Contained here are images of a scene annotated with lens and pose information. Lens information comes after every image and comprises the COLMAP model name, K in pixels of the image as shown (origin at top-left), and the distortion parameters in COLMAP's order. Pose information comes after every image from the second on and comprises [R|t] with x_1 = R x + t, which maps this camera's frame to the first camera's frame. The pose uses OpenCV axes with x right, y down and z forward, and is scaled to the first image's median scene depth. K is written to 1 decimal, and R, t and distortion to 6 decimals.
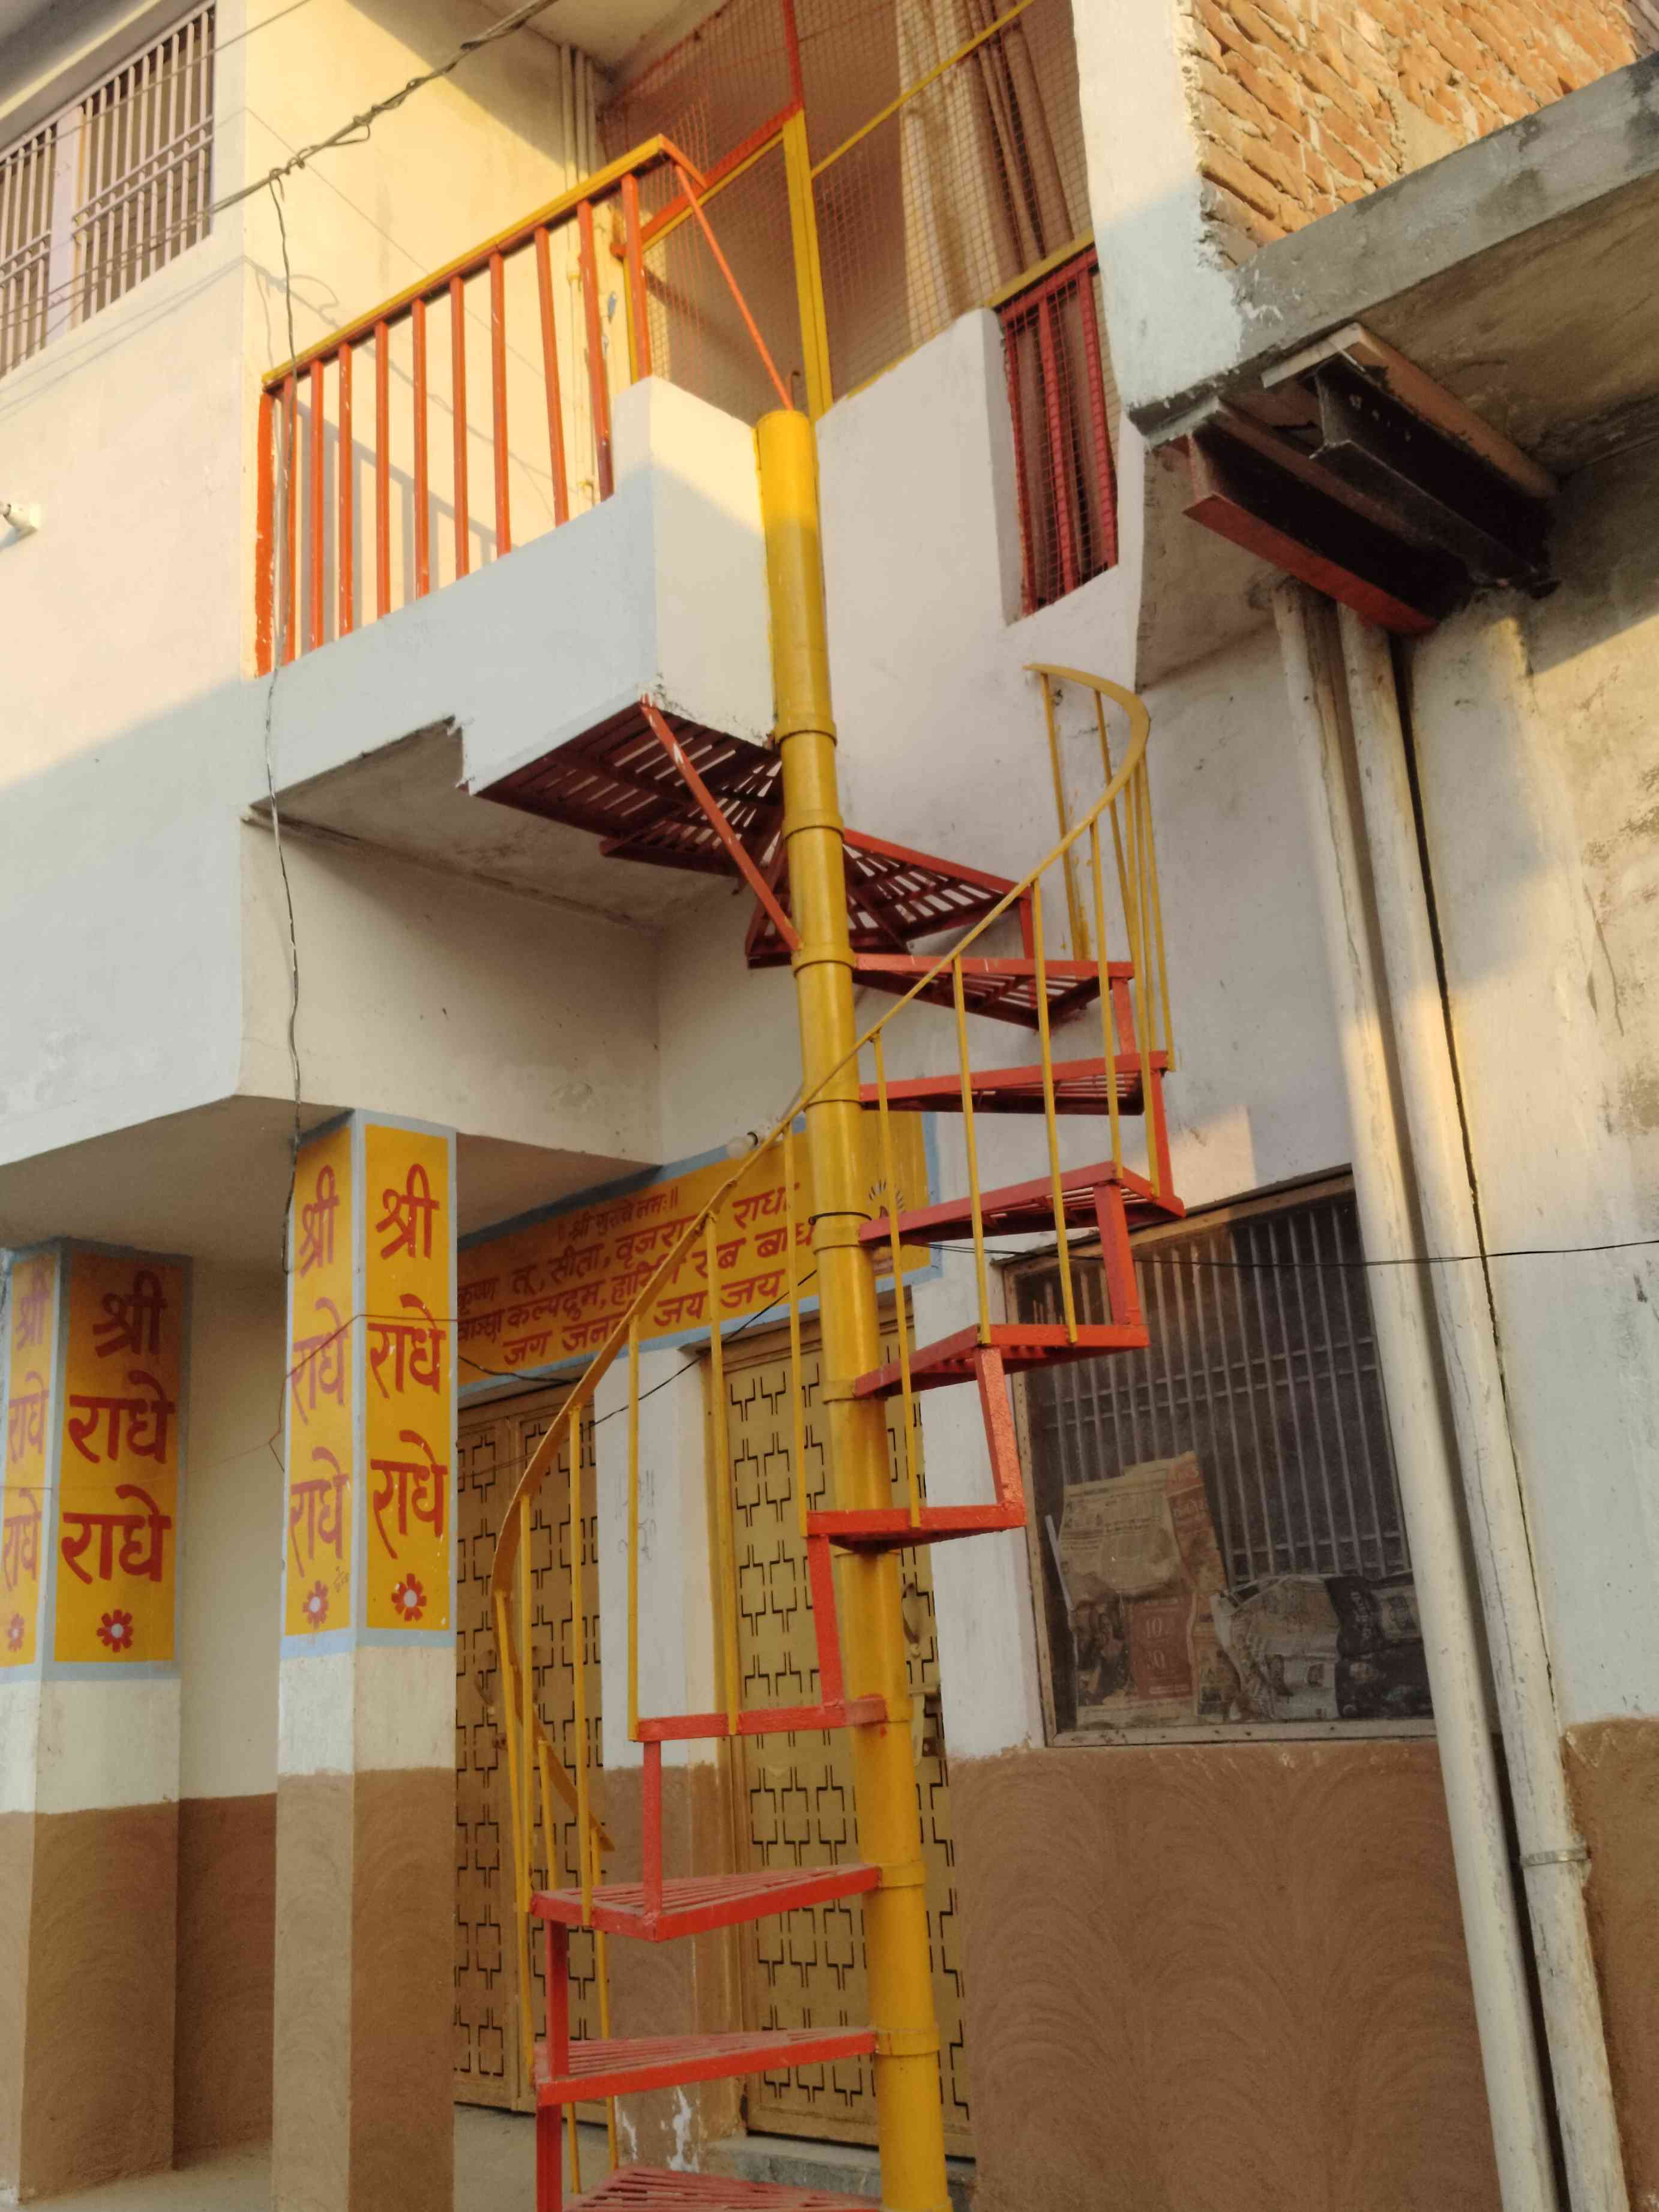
lens RADIAL K [[2159.1, 0, 833.9], [0, 2159.1, 1089.4], [0, 0, 1]] dist [-0.013549, 0.000000]
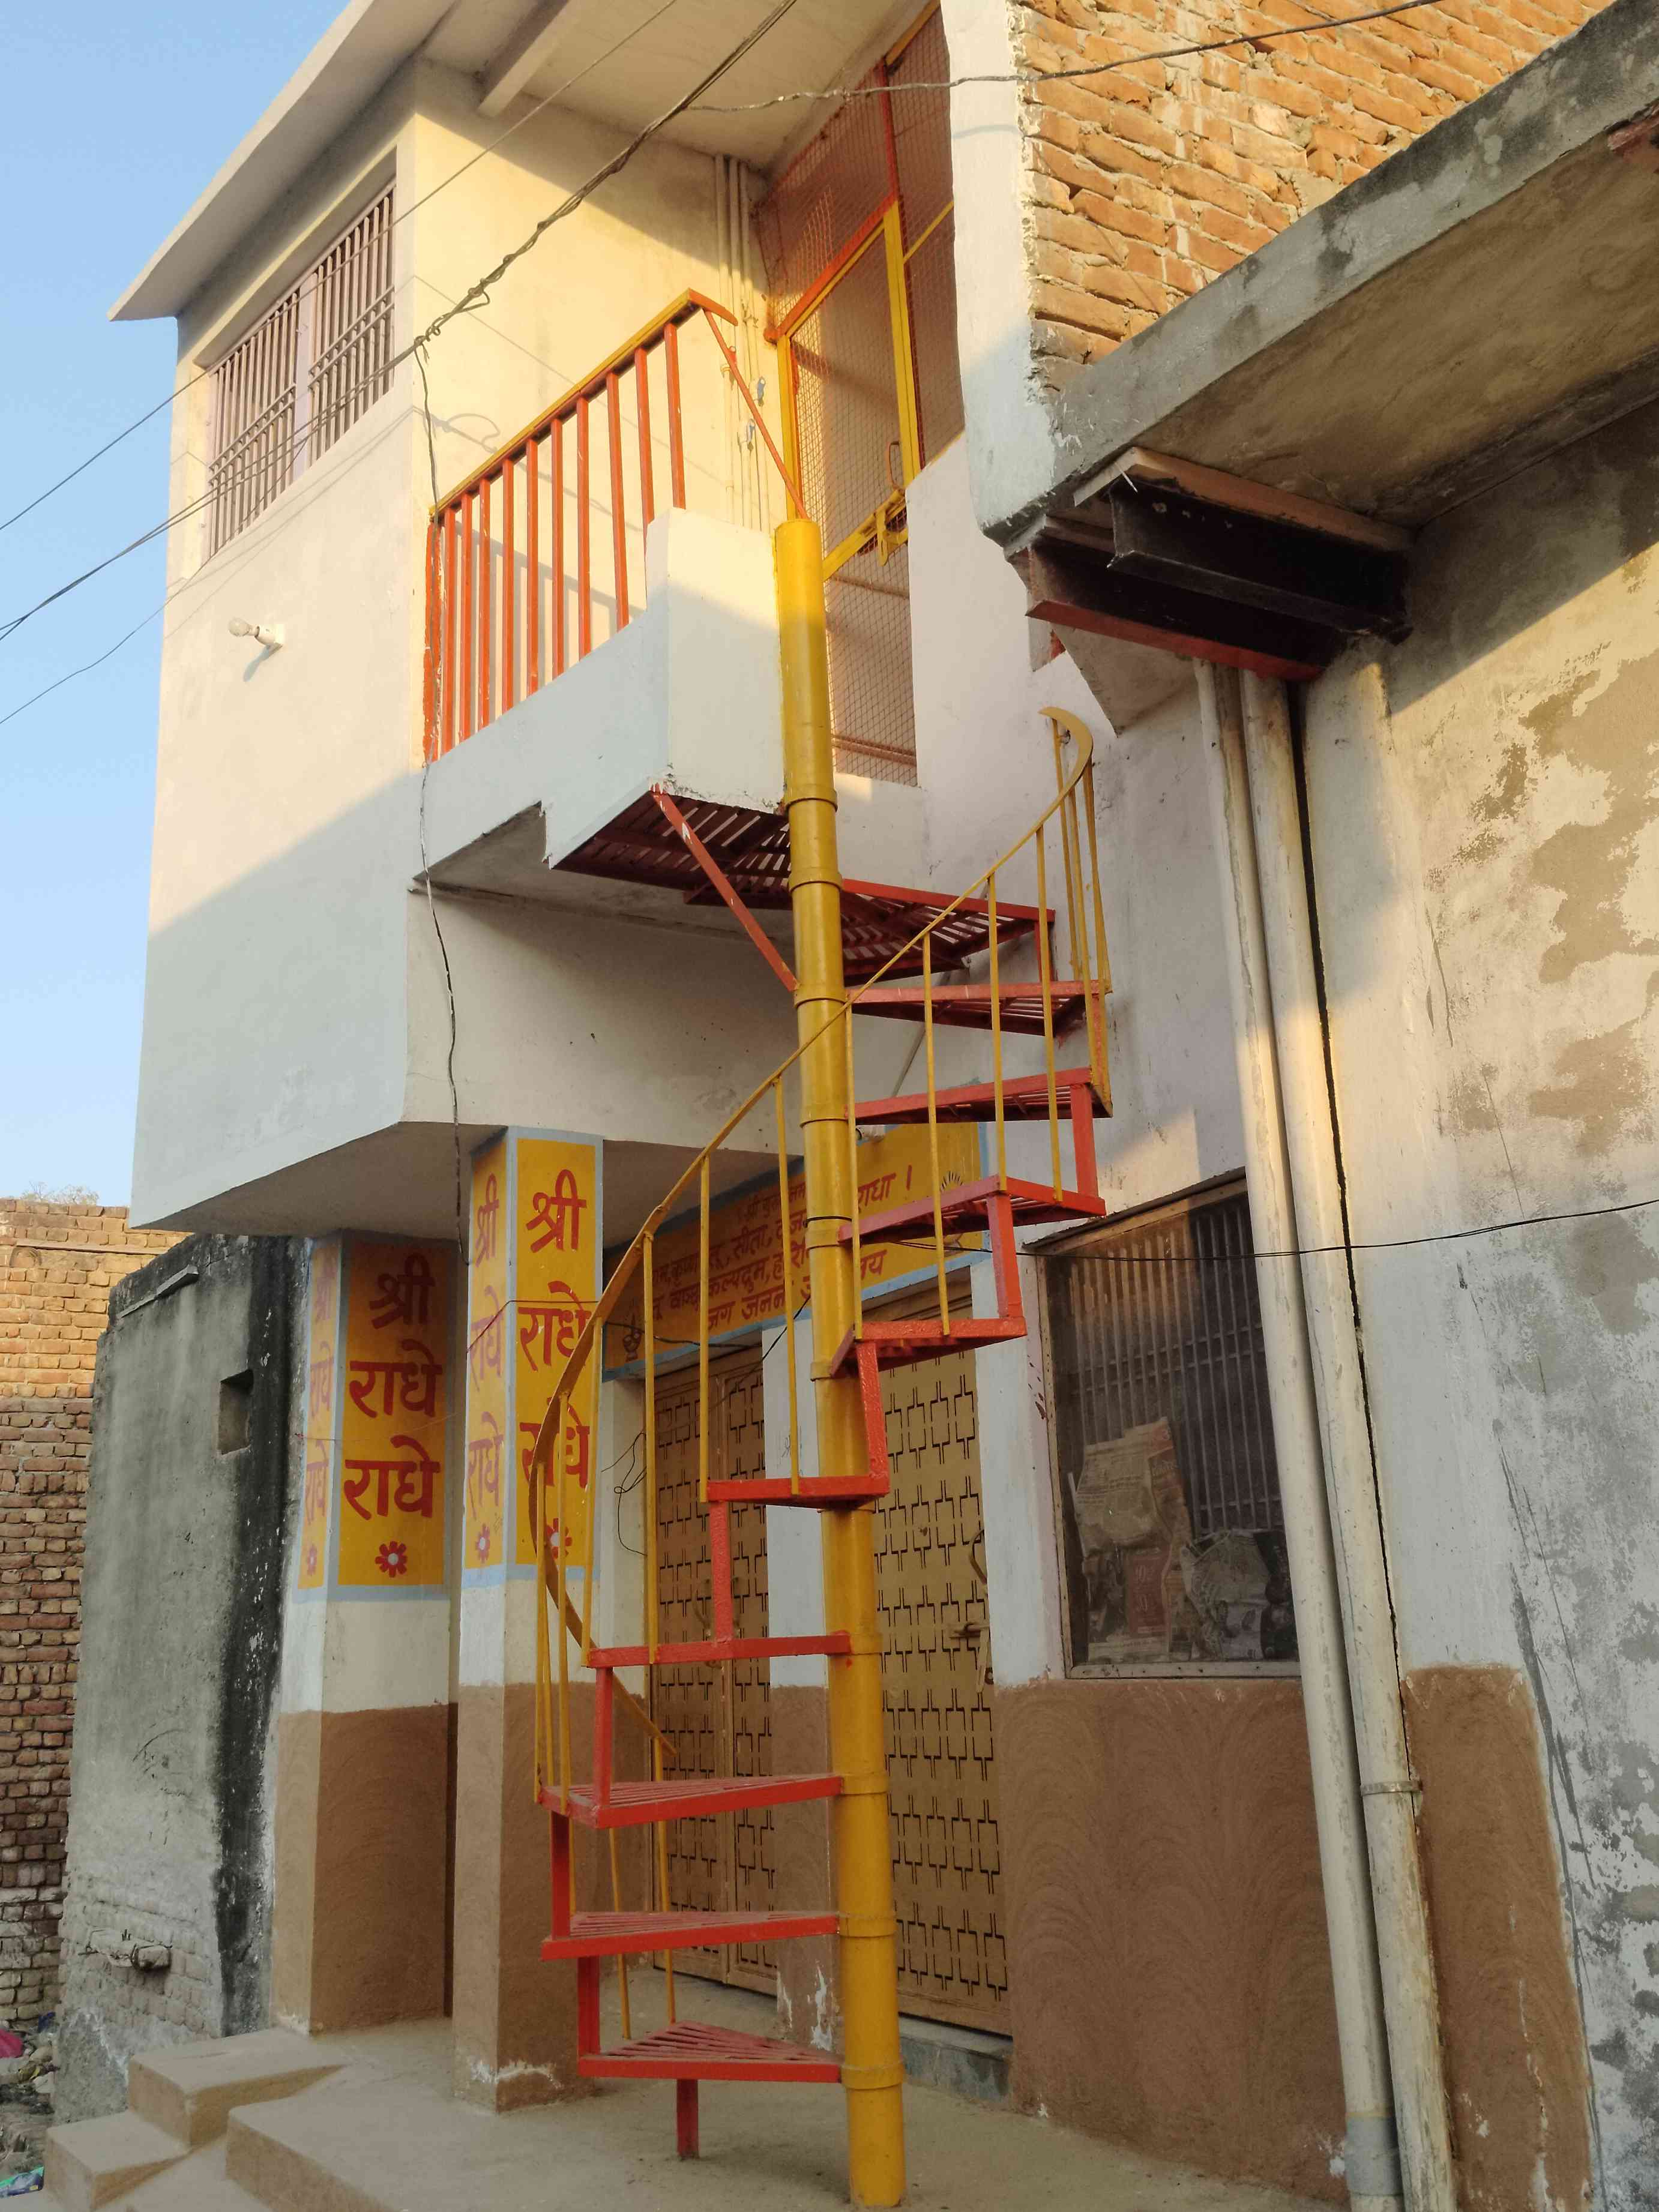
lens RADIAL K [[2159.1, 0, 847.7], [0, 2159.1, 1006.1], [0, 0, 1]] dist [-0.013549, 0.000000]
pose [[0.969539, -0.050569, -0.239659, 0.276742], [0.050756, 0.998697, -0.005395, -0.045990], [0.239620, -0.006933, 0.970842, -0.120936]]
